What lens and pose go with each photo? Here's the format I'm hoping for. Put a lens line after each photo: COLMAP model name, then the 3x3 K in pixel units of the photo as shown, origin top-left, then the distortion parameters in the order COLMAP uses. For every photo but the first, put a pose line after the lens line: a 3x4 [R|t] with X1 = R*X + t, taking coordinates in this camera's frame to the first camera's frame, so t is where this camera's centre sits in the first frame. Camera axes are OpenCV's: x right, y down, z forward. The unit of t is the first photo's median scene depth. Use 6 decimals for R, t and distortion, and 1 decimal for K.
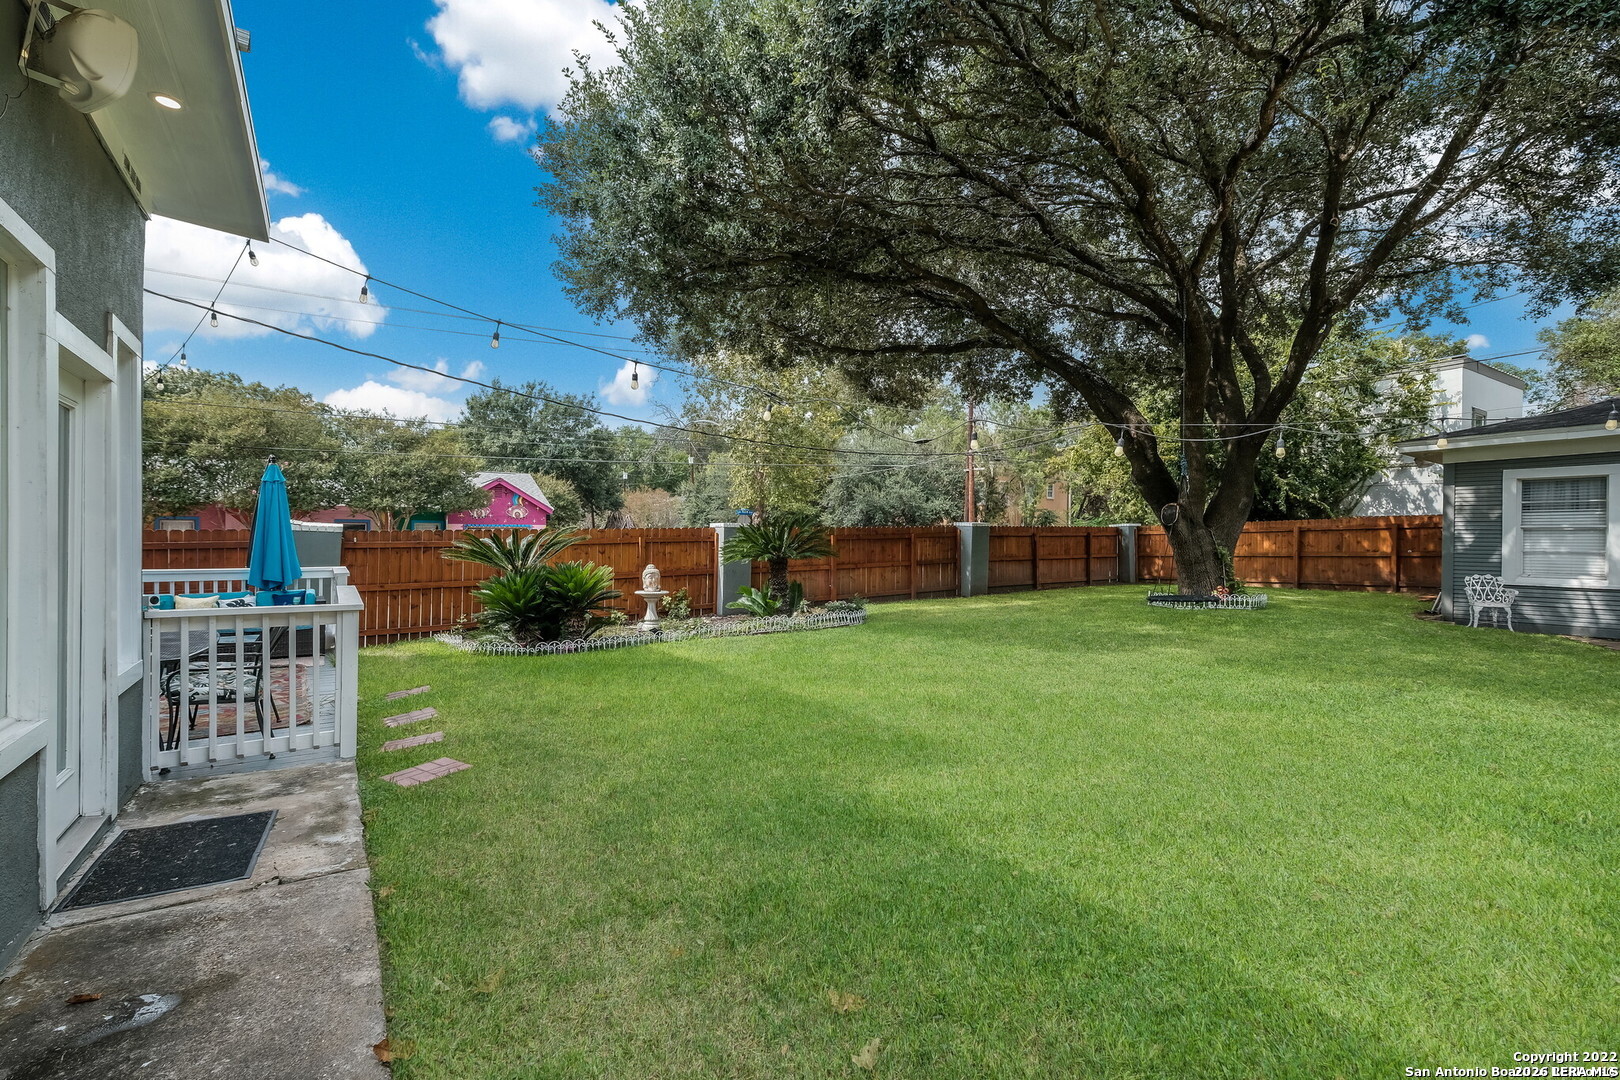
lens RADIAL K [[695.6, 0, 807.1], [0, 695.6, 538.8], [0, 0, 1]] dist [-0.000001, 0.000160]
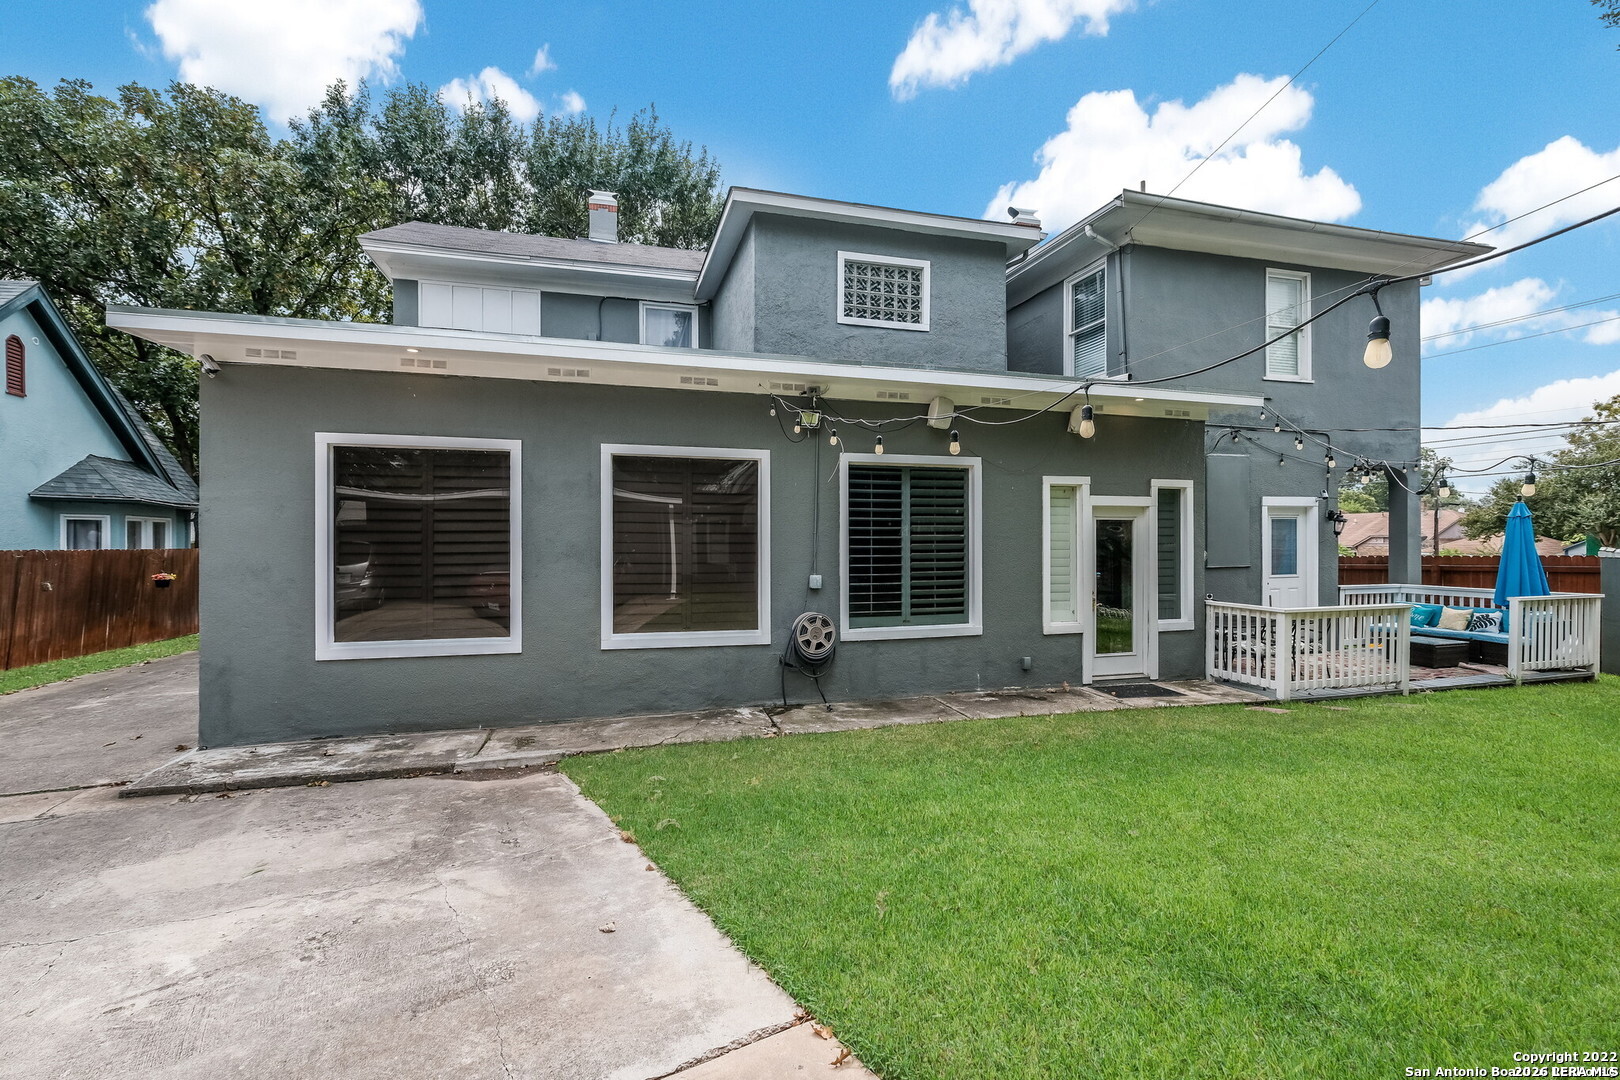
lens RADIAL K [[695.6, 0, 803.6], [0, 695.6, 541.8], [0, 0, 1]] dist [-0.000001, 0.000160]
pose [[-0.313858, -0.004489, -0.949459, 0.741215], [-0.000748, 0.999990, -0.004481, -0.034553], [0.949470, -0.000696, -0.313858, 0.238221]]
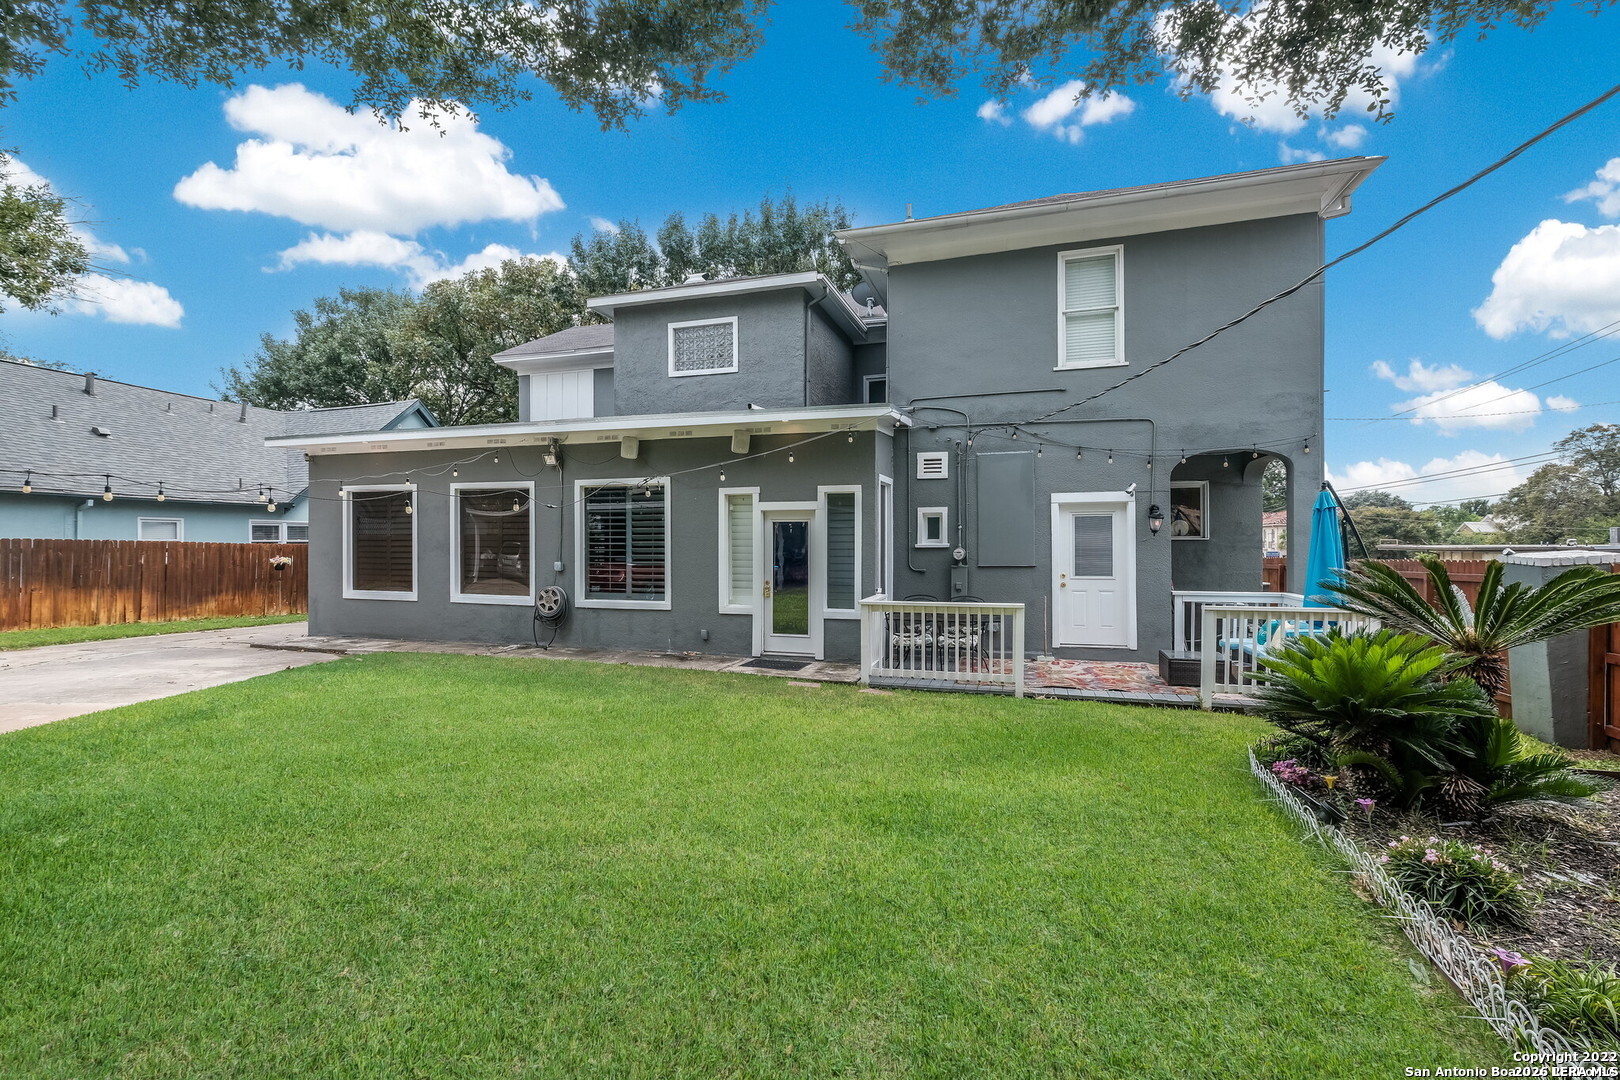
lens RADIAL K [[695.6, 0, 799.3], [0, 695.6, 542.2], [0, 0, 1]] dist [-0.000001, 0.000160]
pose [[-0.779723, -0.005182, -0.626104, 0.369804], [-0.004782, 0.999986, -0.002321, -0.033678], [0.626107, 0.001185, -0.779736, 1.318835]]
